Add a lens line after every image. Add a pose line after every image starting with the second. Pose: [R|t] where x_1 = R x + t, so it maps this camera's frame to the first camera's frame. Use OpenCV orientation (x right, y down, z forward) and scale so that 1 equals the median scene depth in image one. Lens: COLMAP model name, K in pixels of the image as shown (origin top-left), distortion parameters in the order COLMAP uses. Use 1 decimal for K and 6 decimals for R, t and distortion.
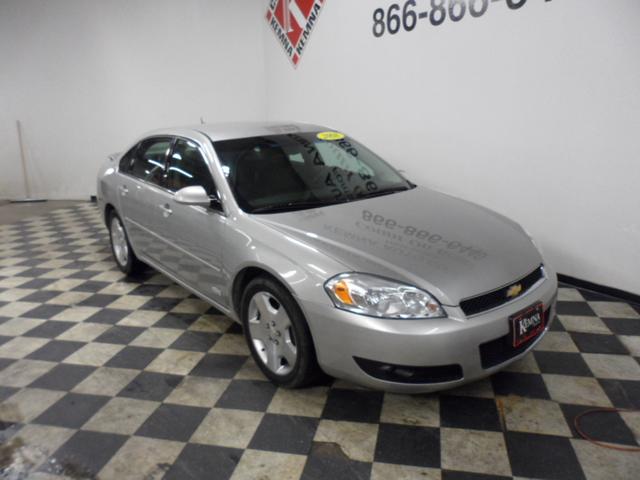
lens RADIAL K [[495.2, 0, 321.8], [0, 495.2, 238.6], [0, 0, 1]] dist [-0.144442, 0.159325]
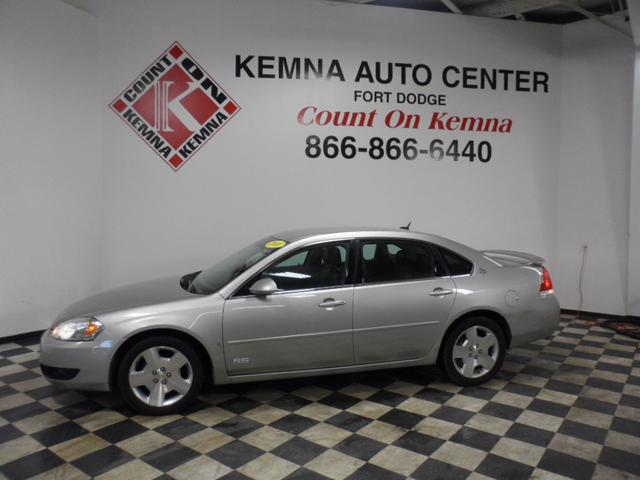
lens RADIAL K [[495.2, 0, 321.8], [0, 495.2, 238.6], [0, 0, 1]] dist [-0.144442, 0.159325]
pose [[0.443006, -0.022274, 0.896242, -0.984224], [0.208249, 0.974904, -0.078707, -0.117494], [-0.871997, 0.221510, 0.436526, 0.487090]]
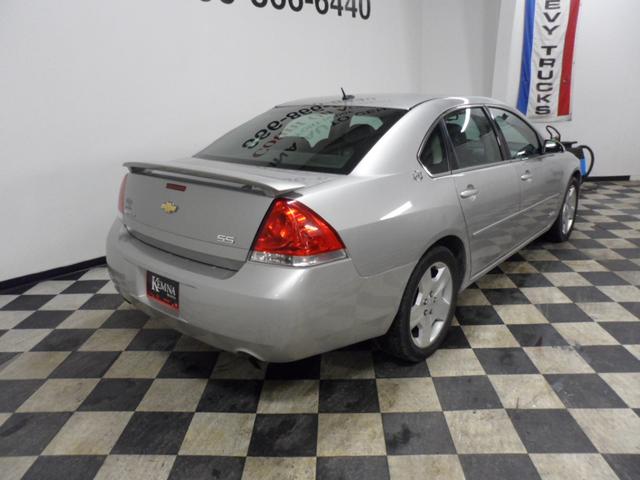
lens RADIAL K [[495.2, 0, 321.8], [0, 495.2, 238.6], [0, 0, 1]] dist [-0.144442, 0.159325]
pose [[-0.173783, -0.259034, 0.950106, -0.779759], [0.276191, 0.913245, 0.299502, -0.229140], [-0.945261, 0.314459, -0.087164, 0.977016]]
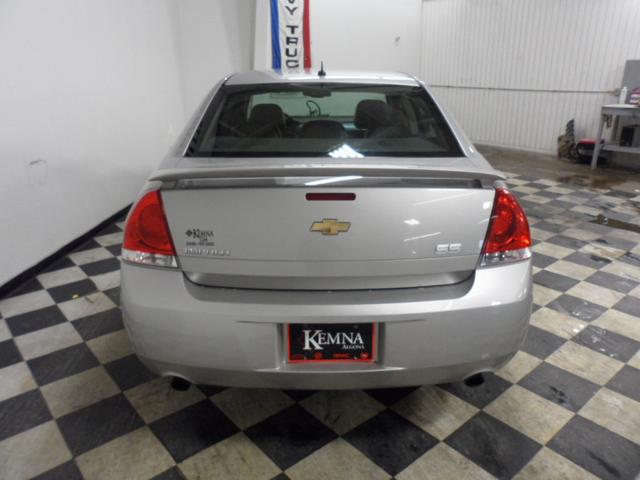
lens RADIAL K [[495.2, 0, 321.8], [0, 495.2, 238.6], [0, 0, 1]] dist [-0.144442, 0.159325]
pose [[-0.786191, -0.186883, 0.589049, -0.523597], [0.172748, 0.848722, 0.499829, -0.306309], [-0.593348, 0.494718, -0.634974, 1.249301]]
